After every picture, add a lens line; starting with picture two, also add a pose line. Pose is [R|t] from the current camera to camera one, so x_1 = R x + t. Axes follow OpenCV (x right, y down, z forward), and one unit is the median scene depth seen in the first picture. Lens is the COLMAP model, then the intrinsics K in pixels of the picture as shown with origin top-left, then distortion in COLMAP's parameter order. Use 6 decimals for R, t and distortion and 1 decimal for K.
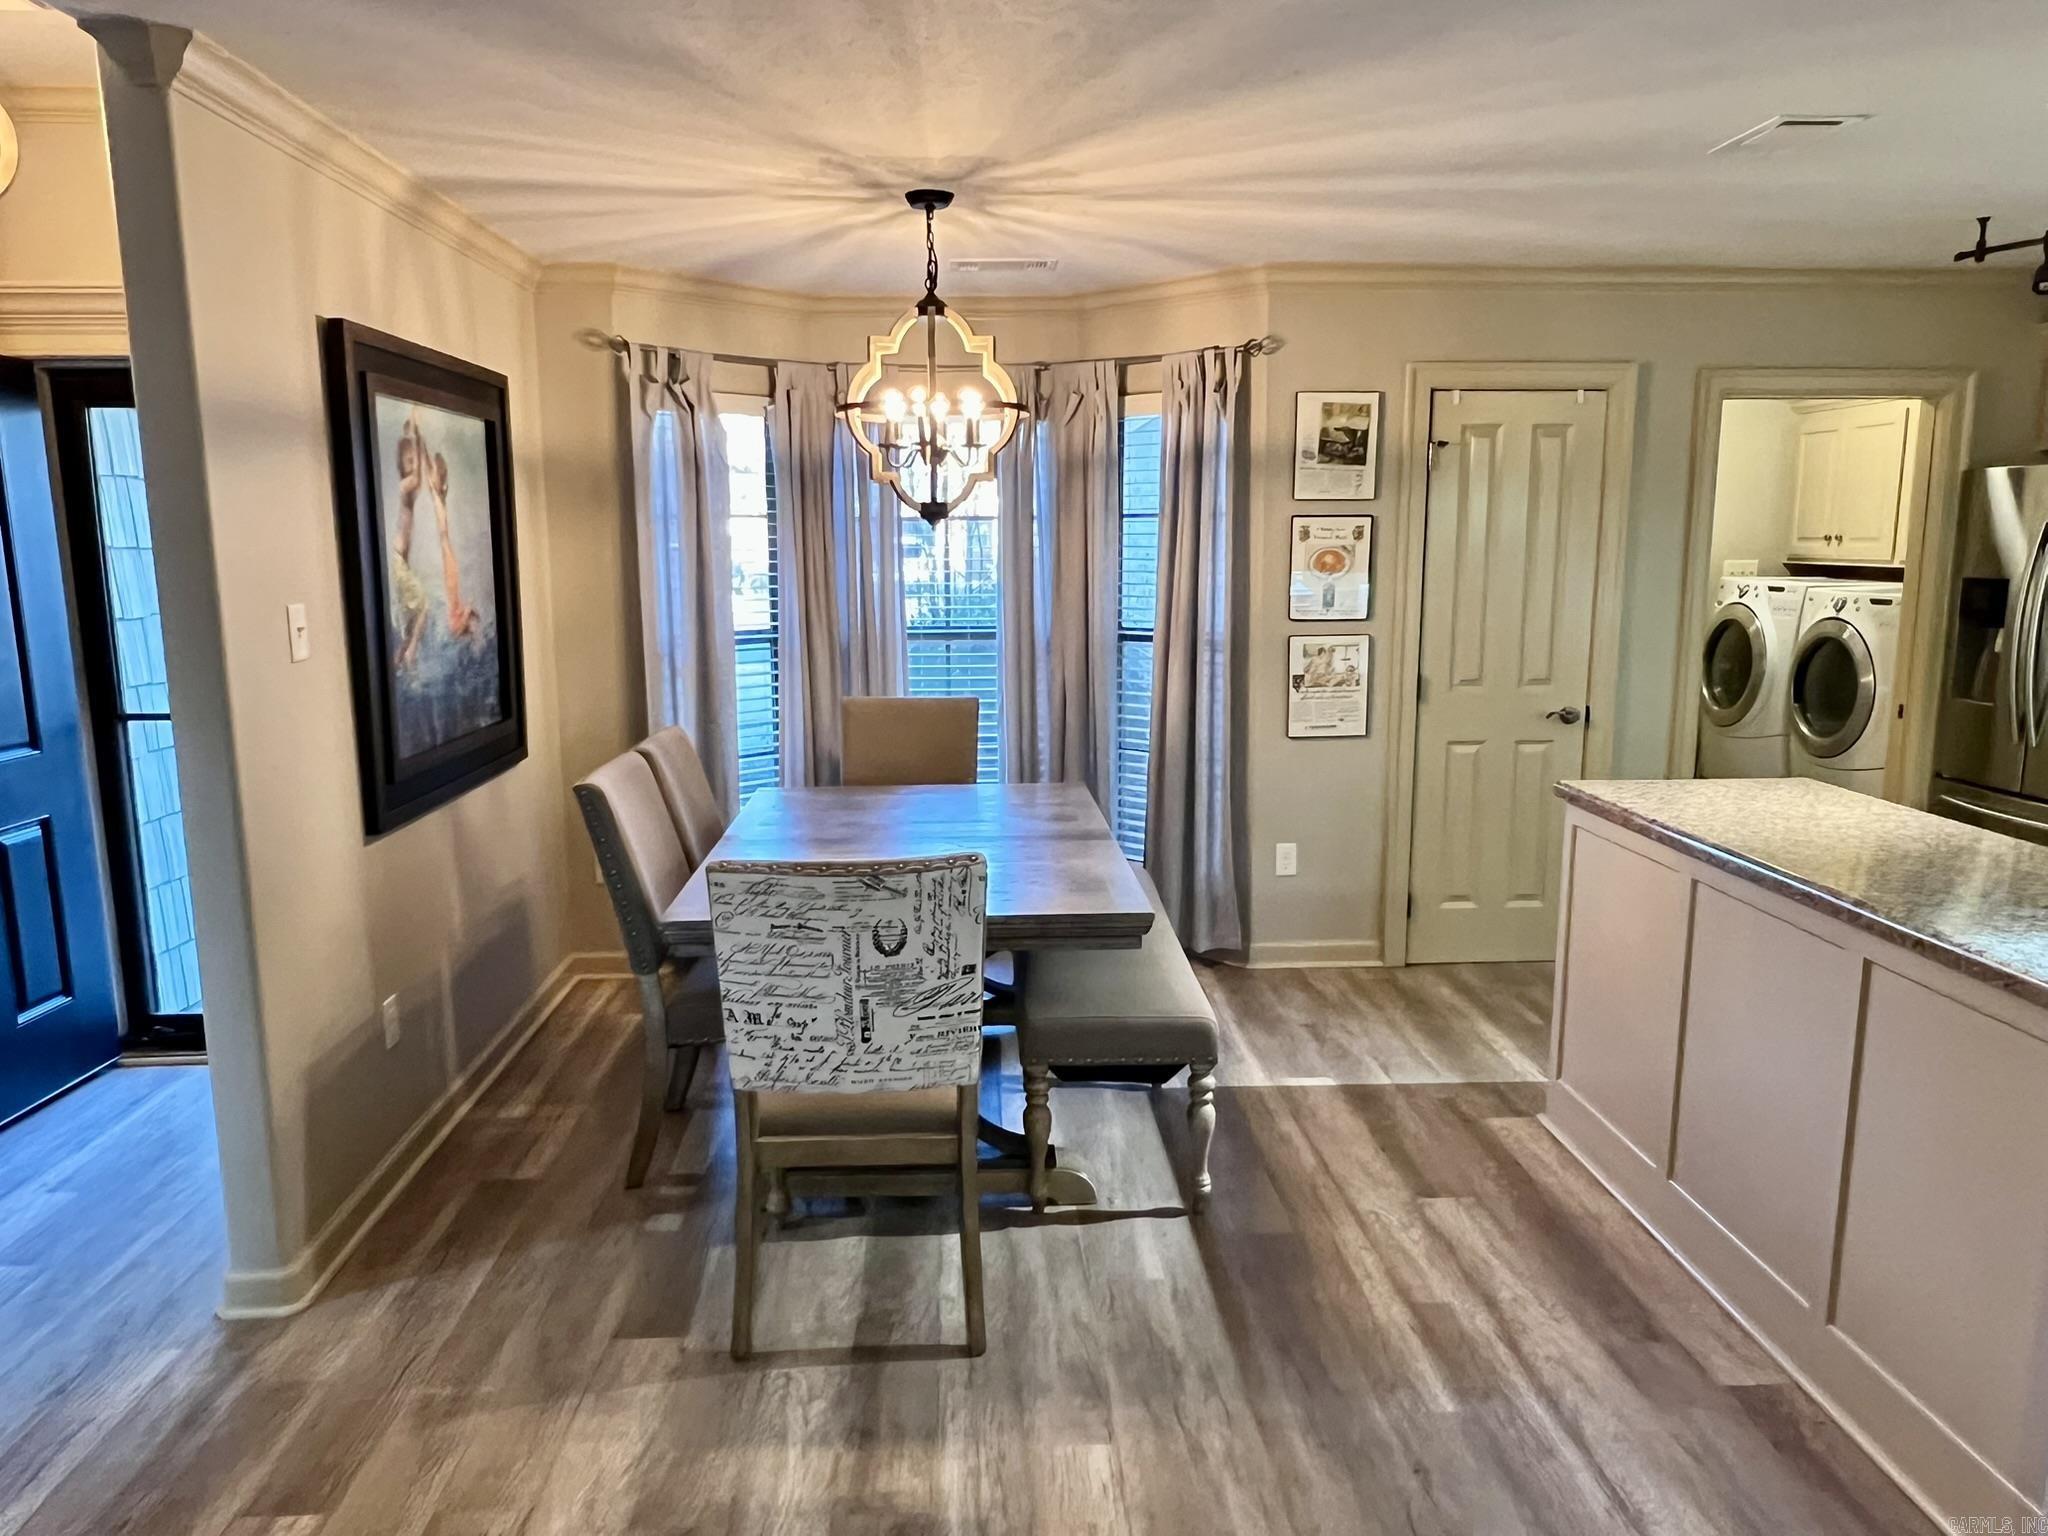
lens RADIAL K [[1424.7, 0, 1008.8], [0, 1424.7, 781.9], [0, 0, 1]] dist [0.007589, -0.002708]
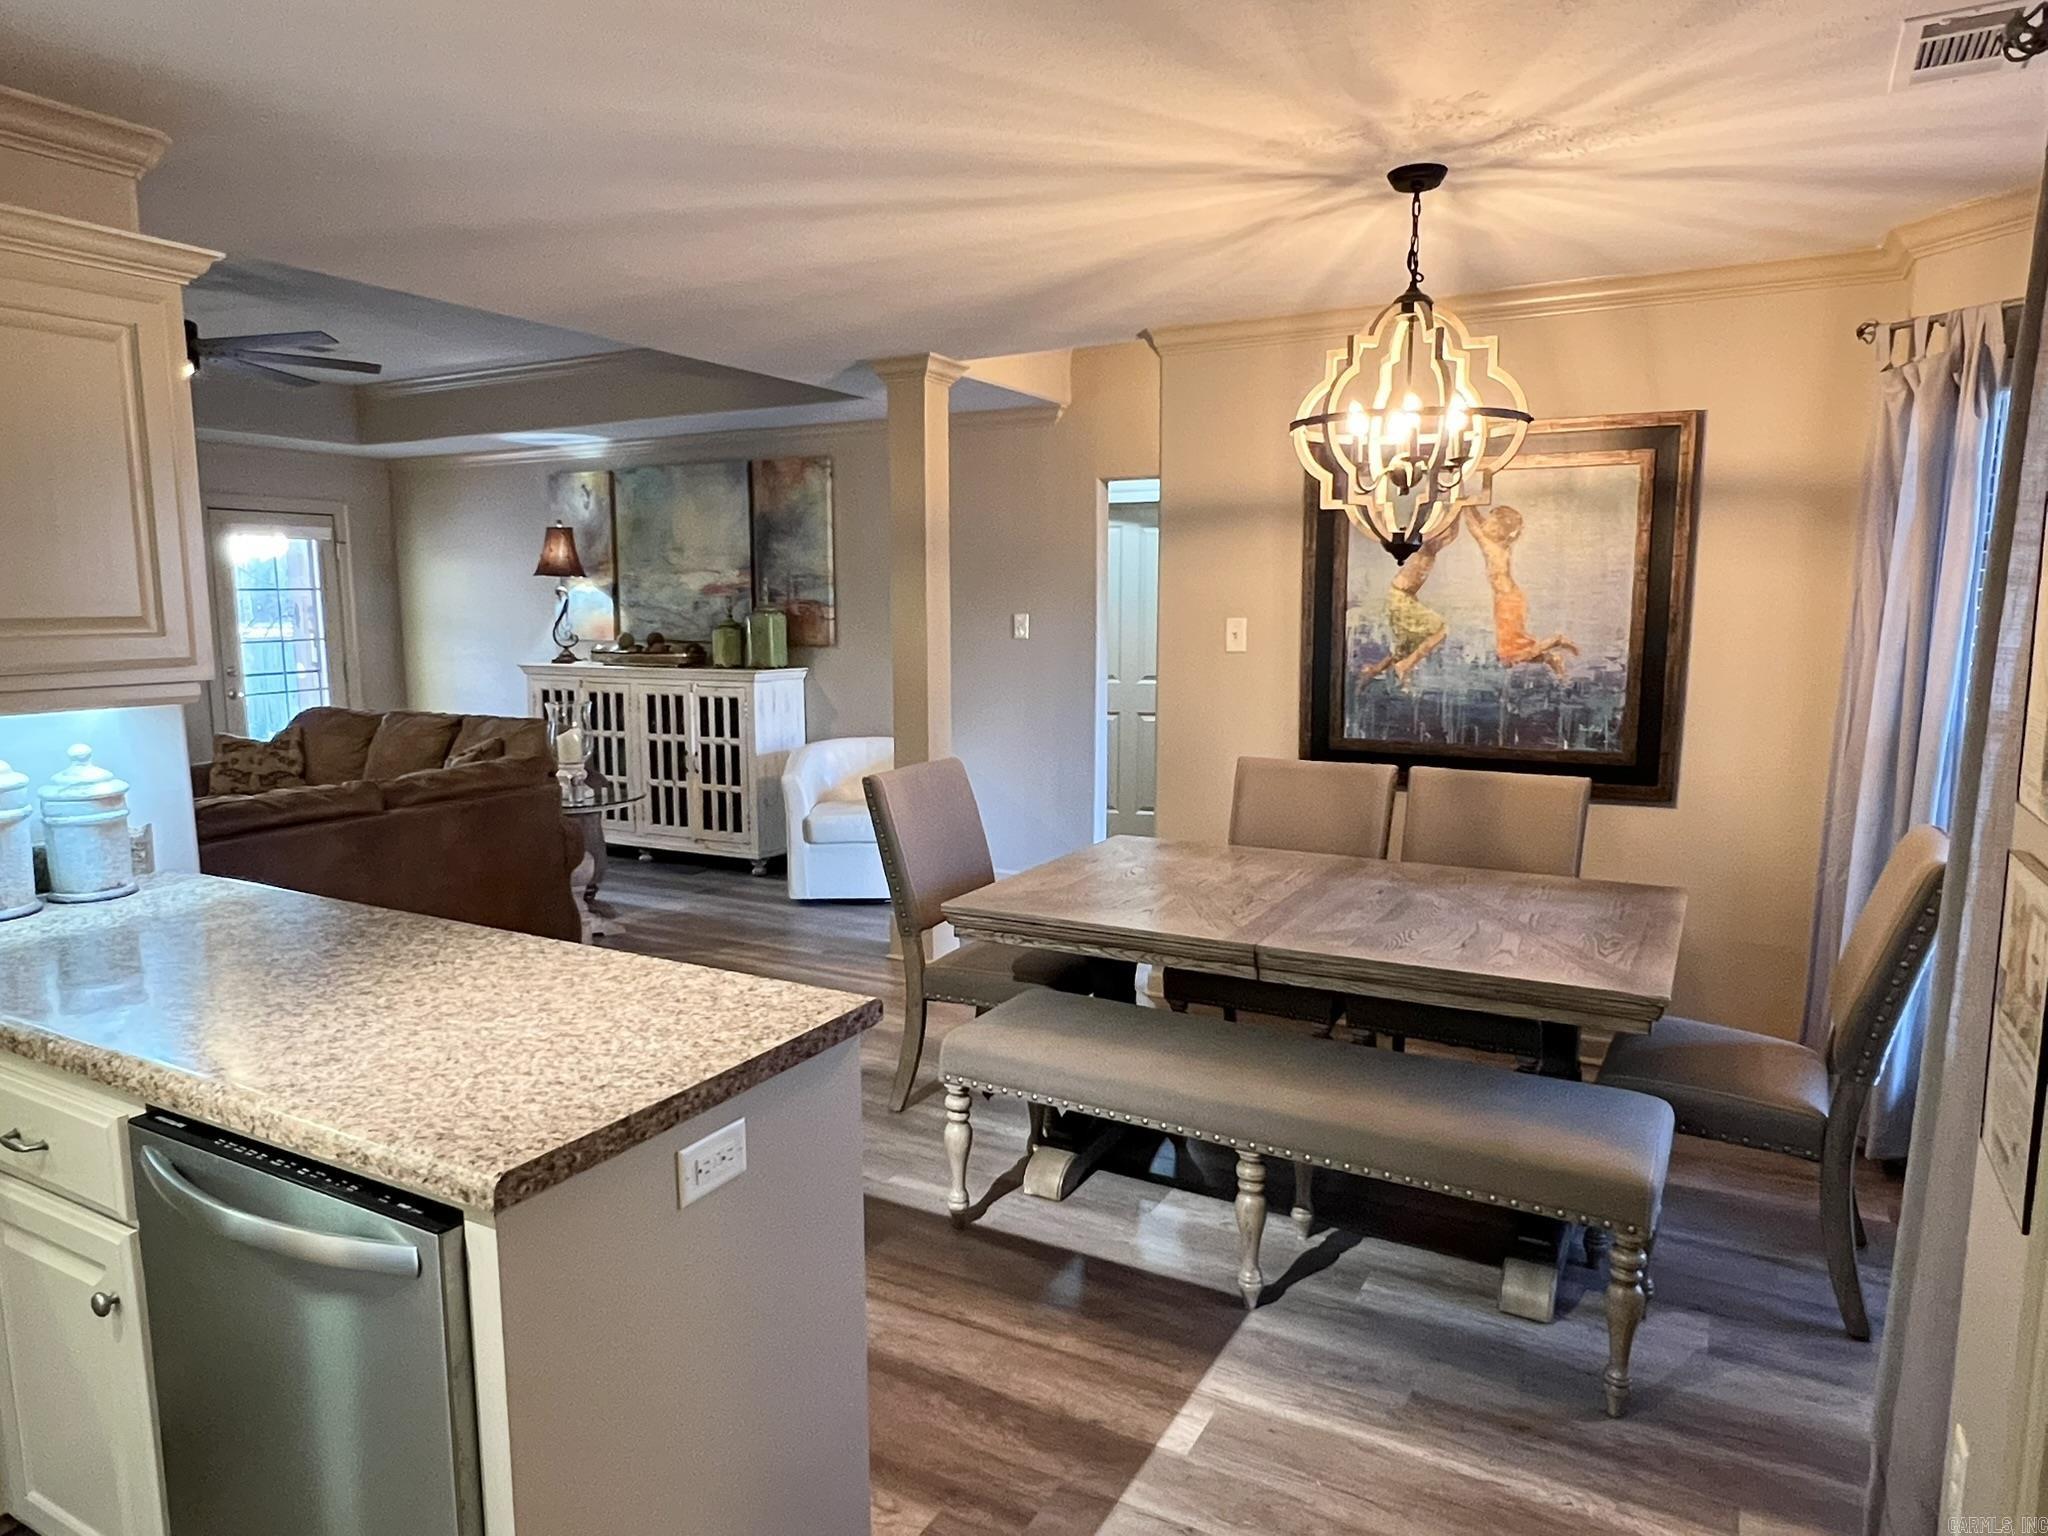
lens RADIAL K [[1295.7, 0, 1029.7], [0, 1295.7, 806.7], [0, 0, 1]] dist [0.005441, -0.005300]
pose [[-0.519494, 0.142698, -0.842475, 0.591037], [-0.142815, 0.957588, 0.250259, -0.160205], [0.842455, 0.250326, -0.477082, 0.975731]]
